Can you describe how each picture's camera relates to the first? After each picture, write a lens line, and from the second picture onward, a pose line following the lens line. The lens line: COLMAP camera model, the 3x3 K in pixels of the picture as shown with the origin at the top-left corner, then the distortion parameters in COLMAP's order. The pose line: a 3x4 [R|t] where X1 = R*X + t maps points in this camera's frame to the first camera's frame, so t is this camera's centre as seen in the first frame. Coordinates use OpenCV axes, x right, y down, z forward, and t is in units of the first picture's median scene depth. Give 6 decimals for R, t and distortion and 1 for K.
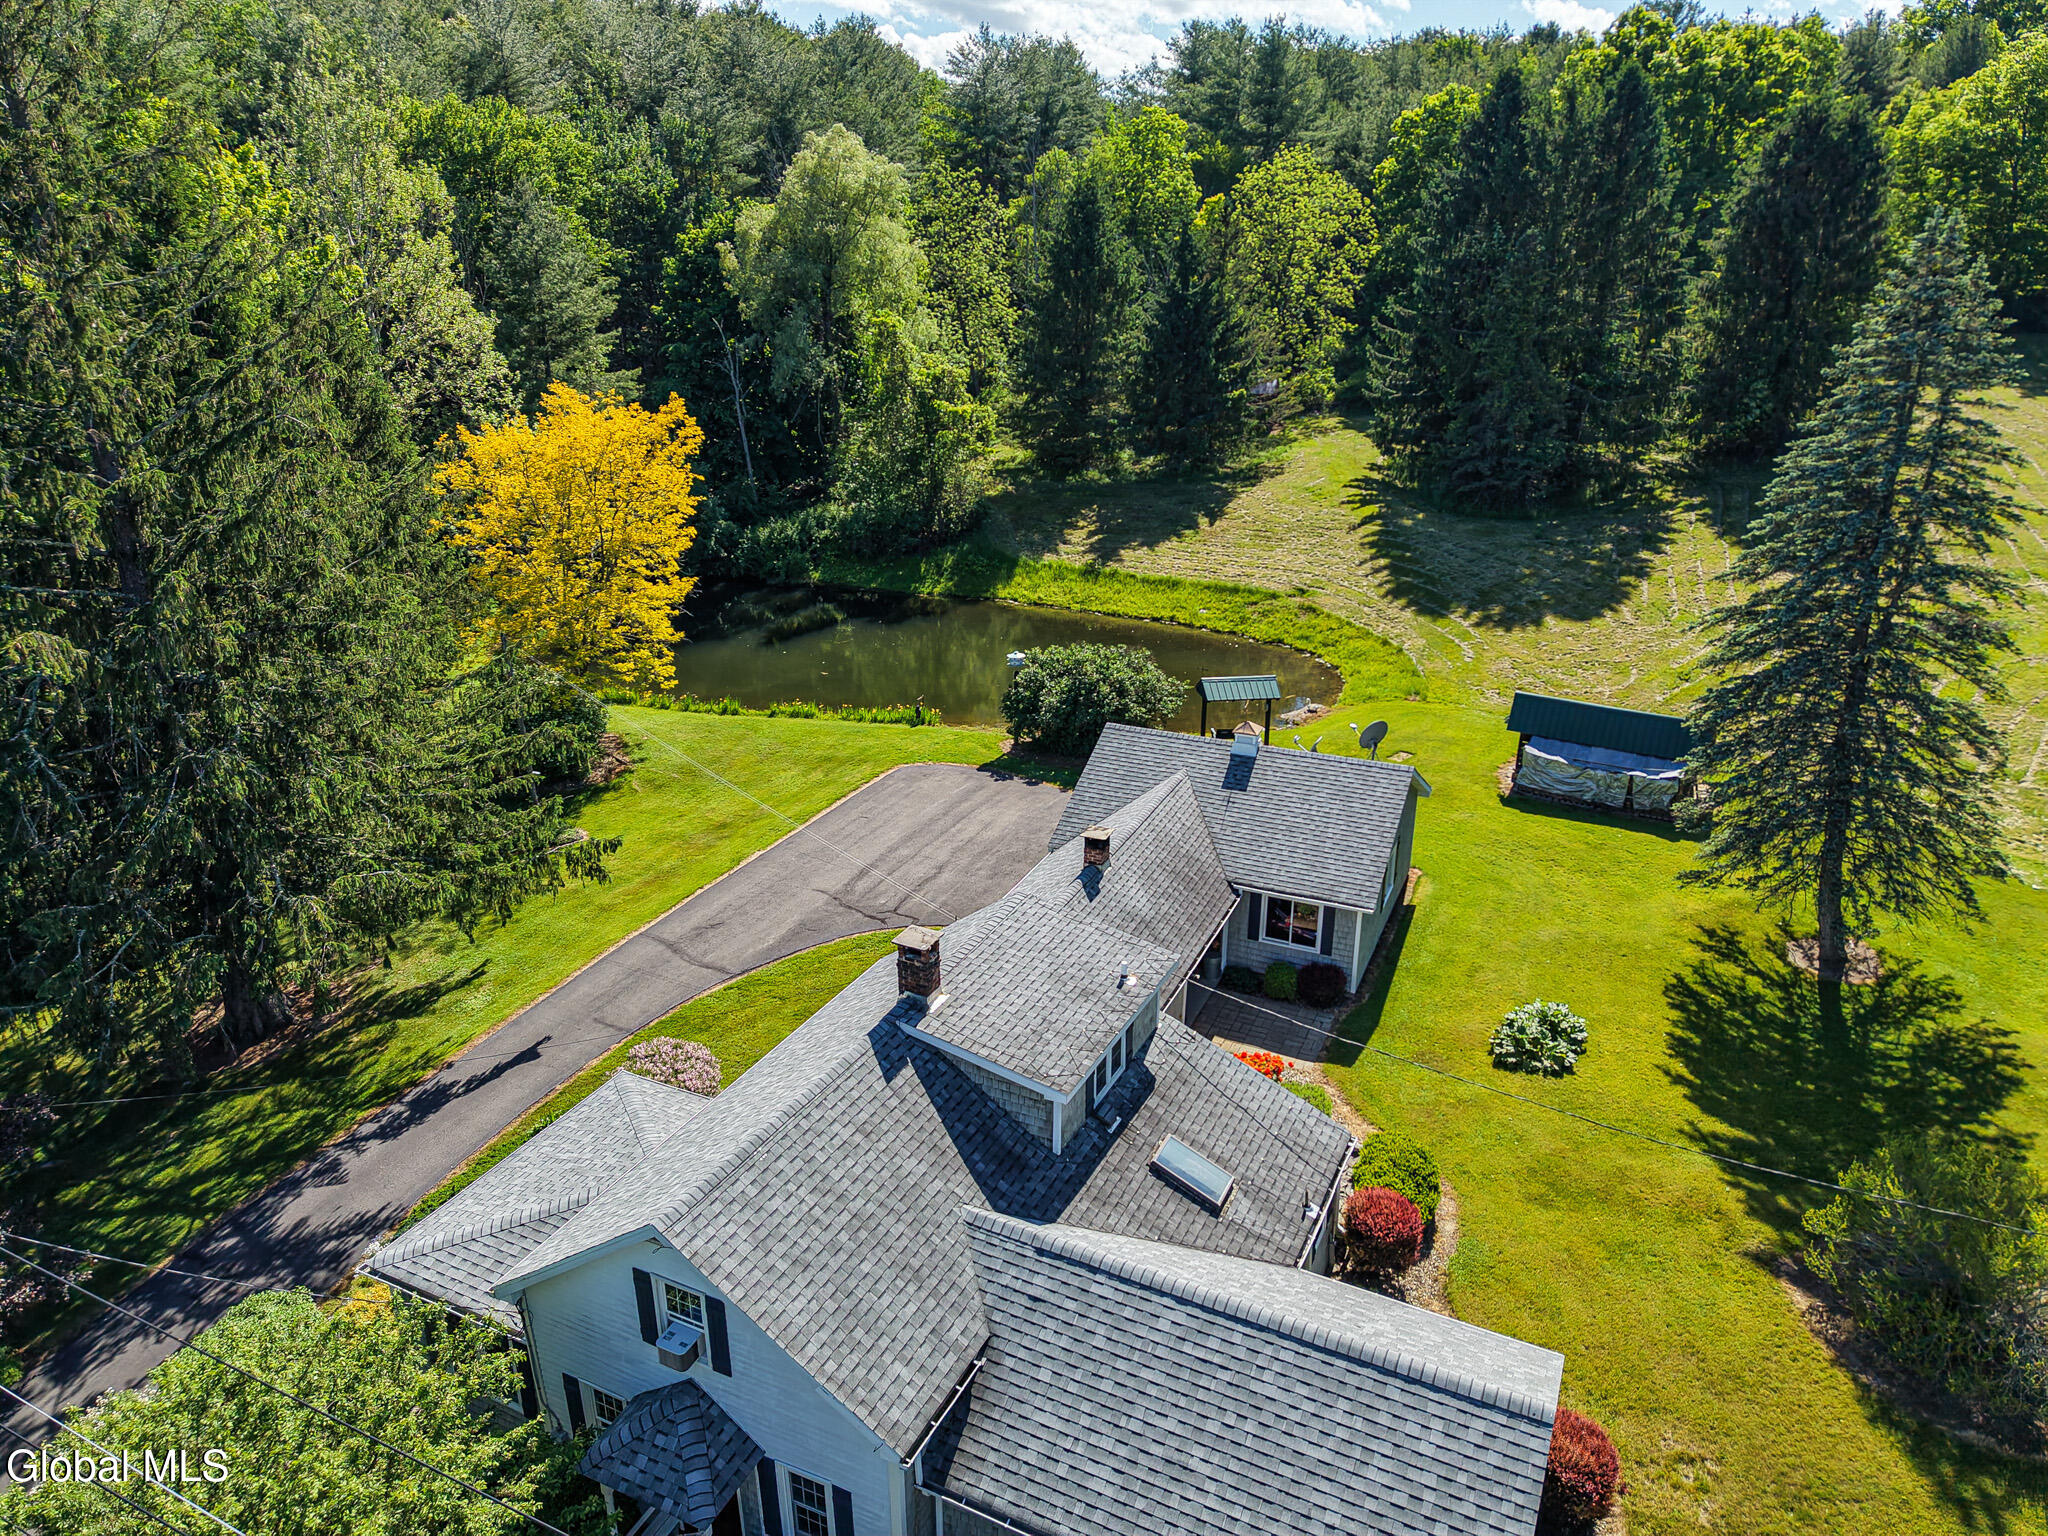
lens RADIAL K [[1403.0, 0, 1022.8], [0, 1403.0, 835.7], [0, 0, 1]] dist [0.004233, -0.000437]
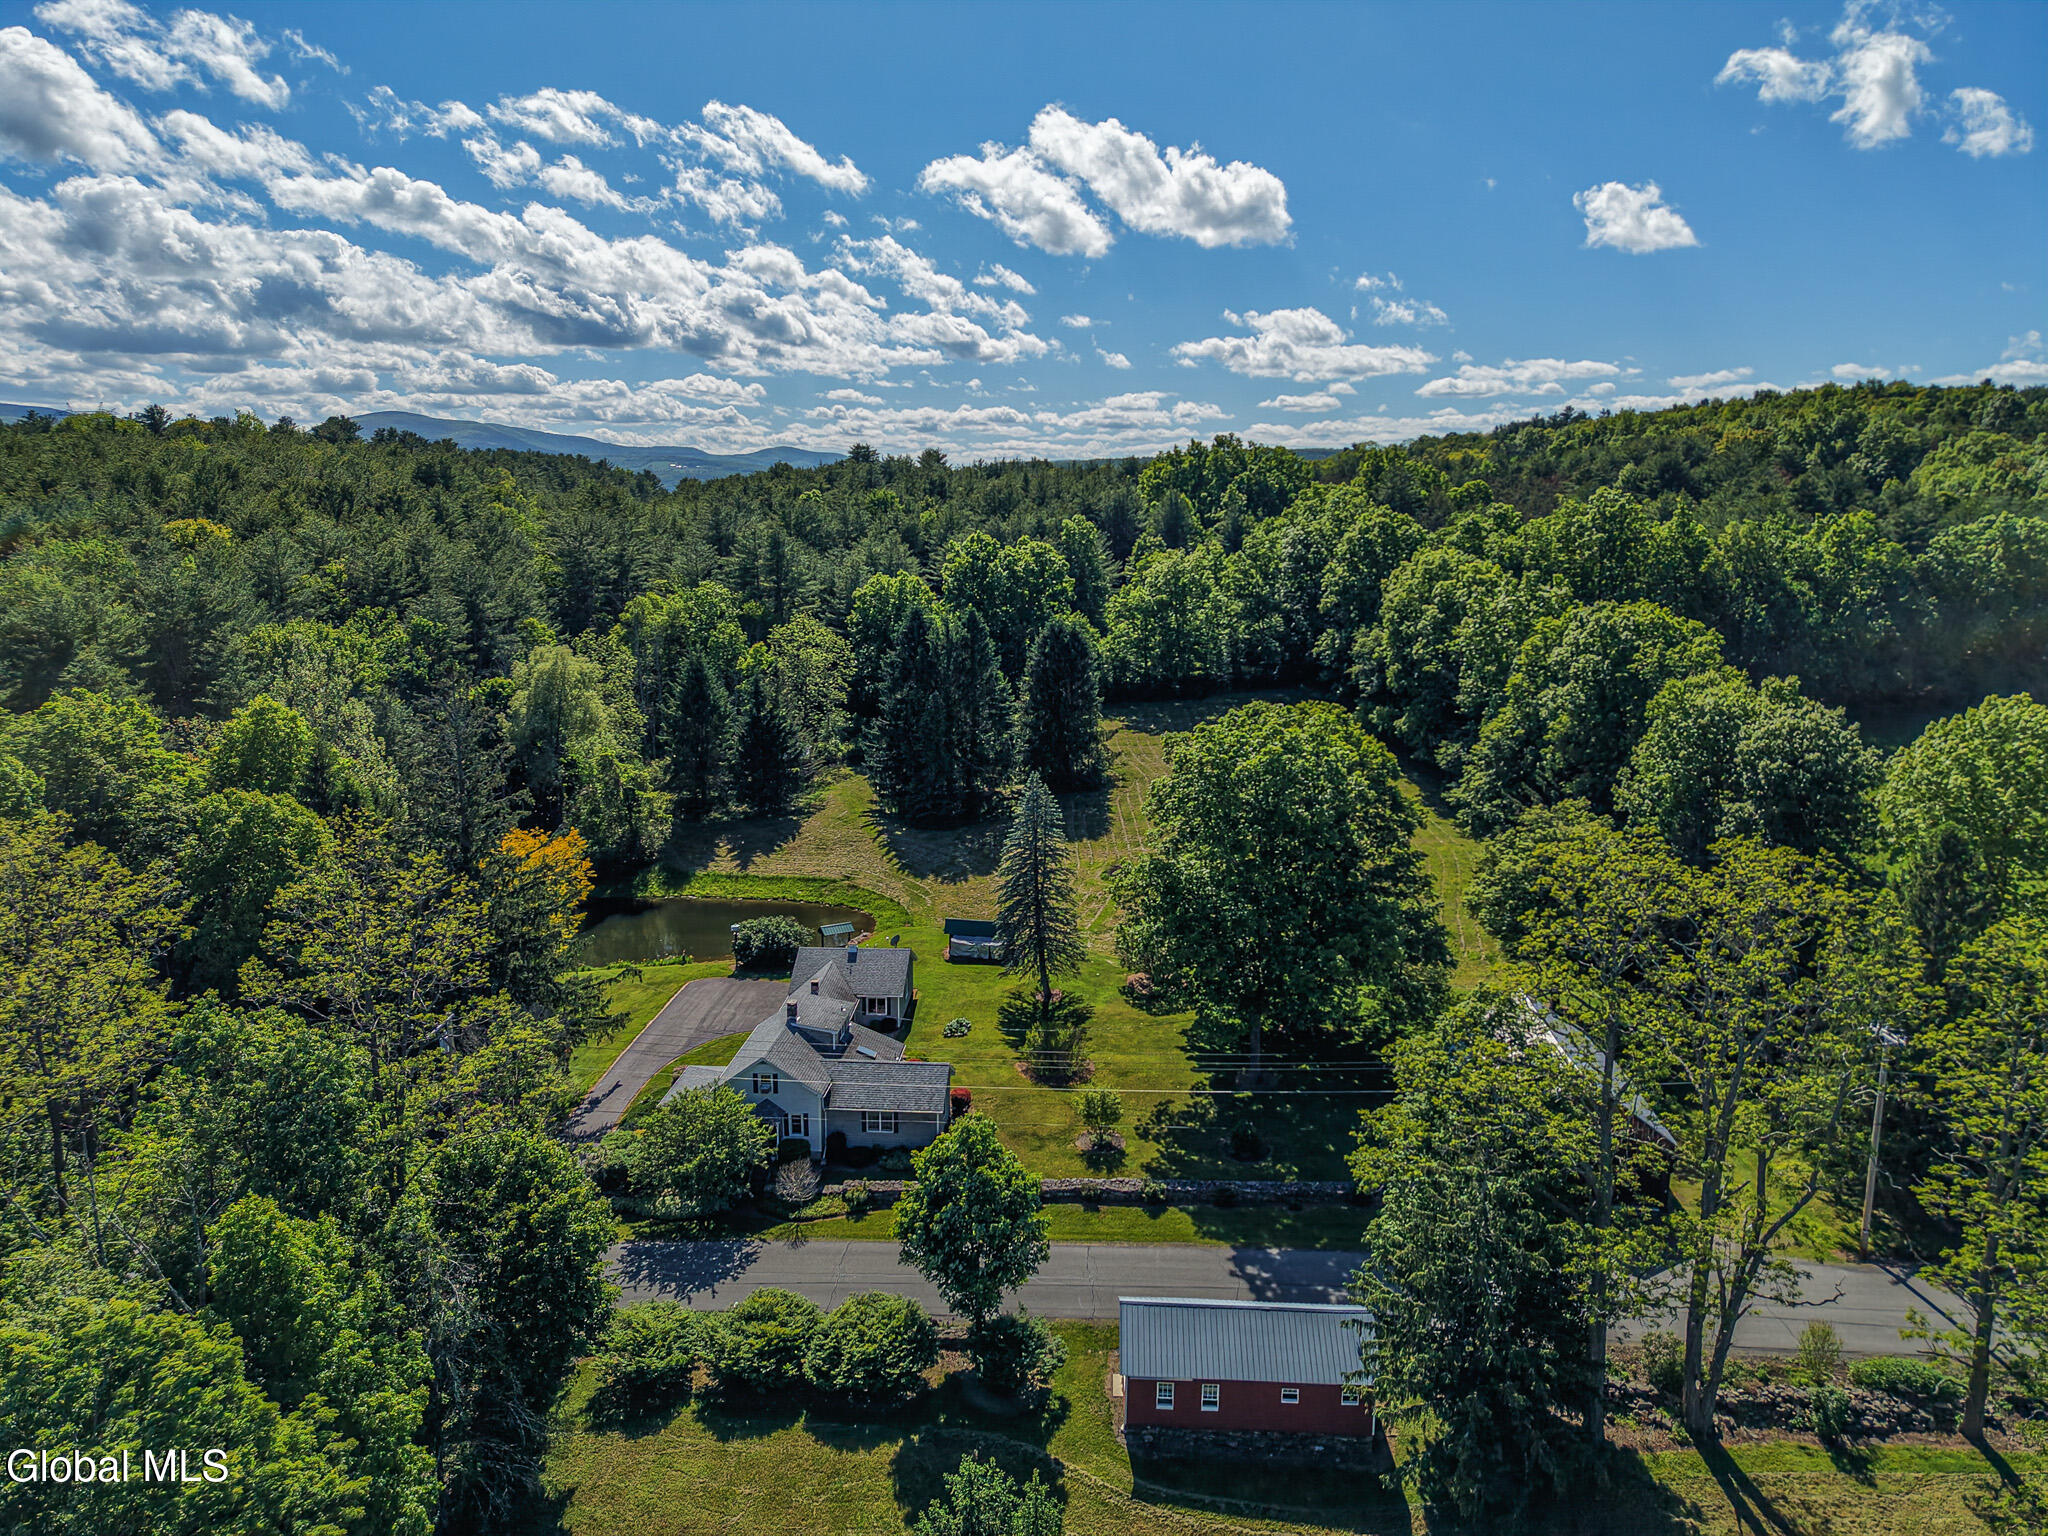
lens RADIAL K [[1433.5, 0, 1024.0], [0, 1433.5, 768.0], [0, 0, 1]] dist [0.070004, 0.000095]
pose [[0.934567, -0.072461, 0.348330, -0.302684], [0.145121, 0.971533, -0.187254, 0.105379], [-0.324846, 0.225551, 0.918478, -1.123144]]
